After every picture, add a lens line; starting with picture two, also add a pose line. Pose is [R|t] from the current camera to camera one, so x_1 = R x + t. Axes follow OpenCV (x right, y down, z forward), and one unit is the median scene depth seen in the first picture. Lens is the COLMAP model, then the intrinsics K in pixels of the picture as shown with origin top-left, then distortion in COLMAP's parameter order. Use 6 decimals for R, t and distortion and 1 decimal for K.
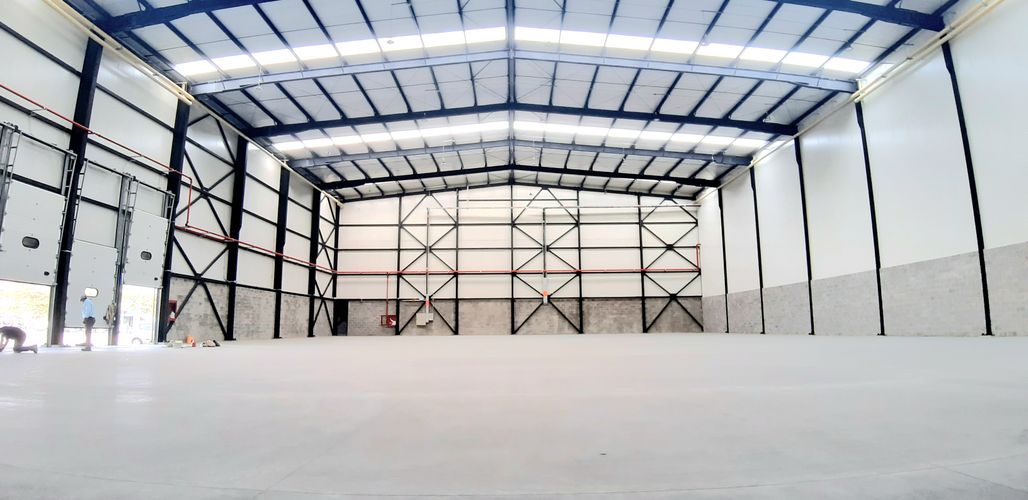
lens RADIAL K [[540.9, 0, 517.7], [0, 540.9, 250.5], [0, 0, 1]] dist [-0.086137, -0.015251]
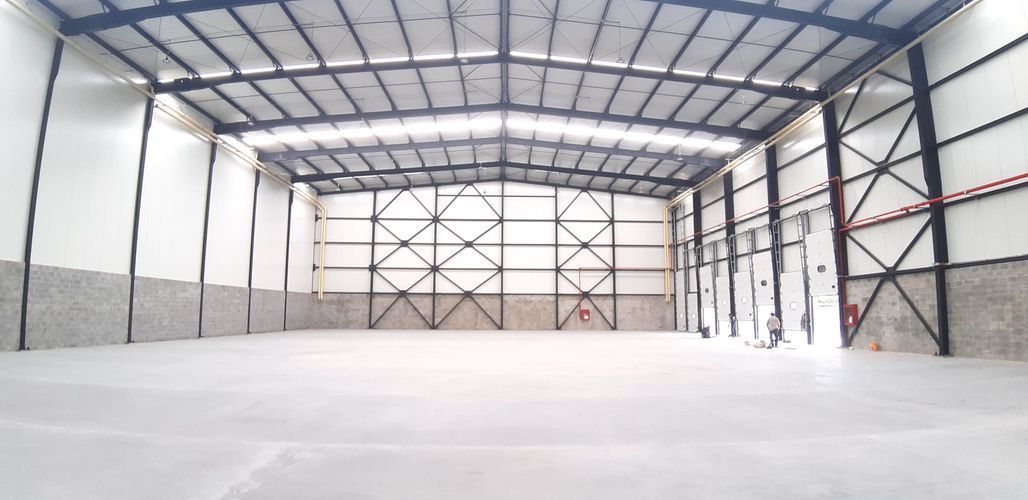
lens RADIAL K [[540.9, 0, 520.6], [0, 540.9, 250.4], [0, 0, 1]] dist [-0.086137, -0.015251]
pose [[-0.999516, 0.000922, -0.031090, -0.006979], [0.008617, 0.968637, -0.248329, 0.128465], [0.029886, -0.248477, -0.968177, 1.066236]]
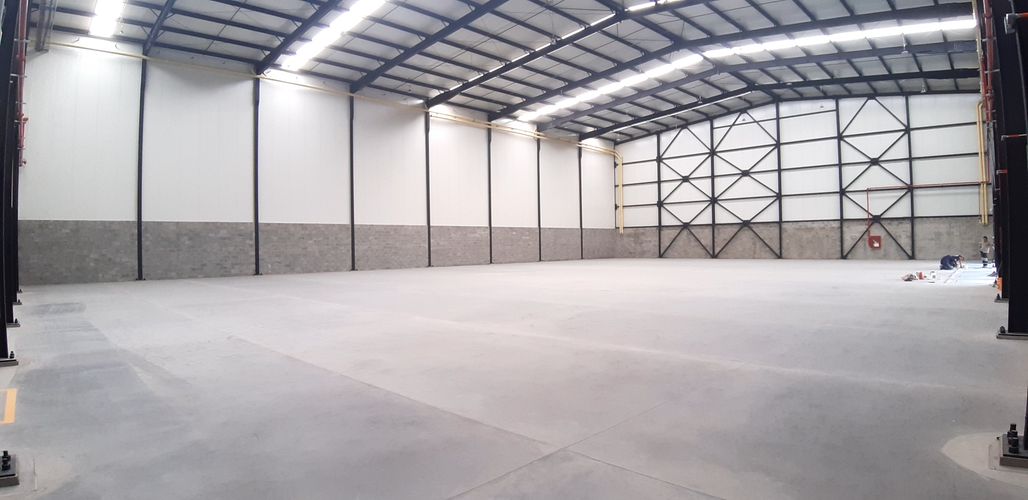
lens RADIAL K [[540.9, 0, 516.1], [0, 540.9, 256.1], [0, 0, 1]] dist [-0.086137, -0.015251]
pose [[-0.713325, 0.005898, 0.700808, -0.356833], [-0.075876, 0.993437, -0.085592, 0.135833], [-0.696714, -0.114230, -0.708196, 1.067334]]
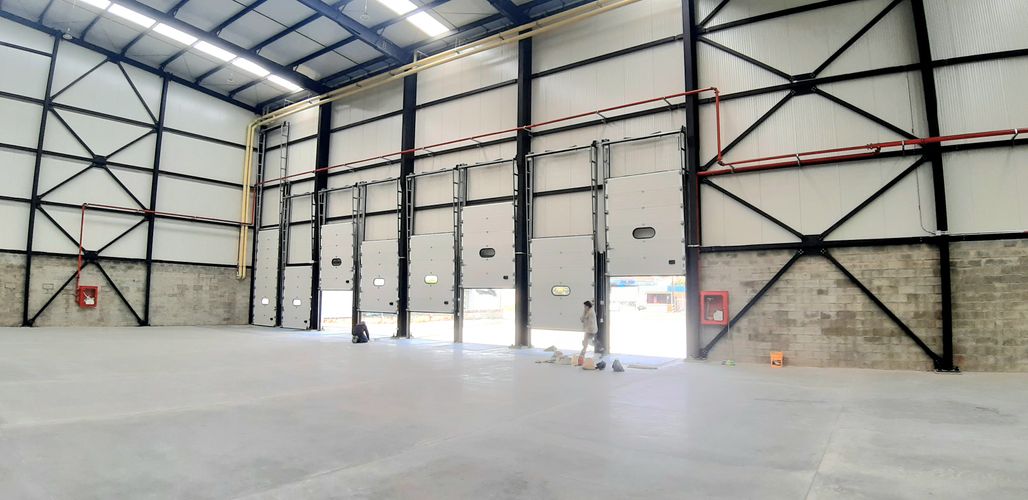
lens RADIAL K [[540.9, 0, 509.5], [0, 540.9, 246.0], [0, 0, 1]] dist [-0.086137, -0.015251]
pose [[-0.584816, -0.075155, -0.807677, -0.003547], [0.105905, 0.980102, -0.167883, 0.067167], [0.804223, -0.183718, -0.565220, 0.635595]]
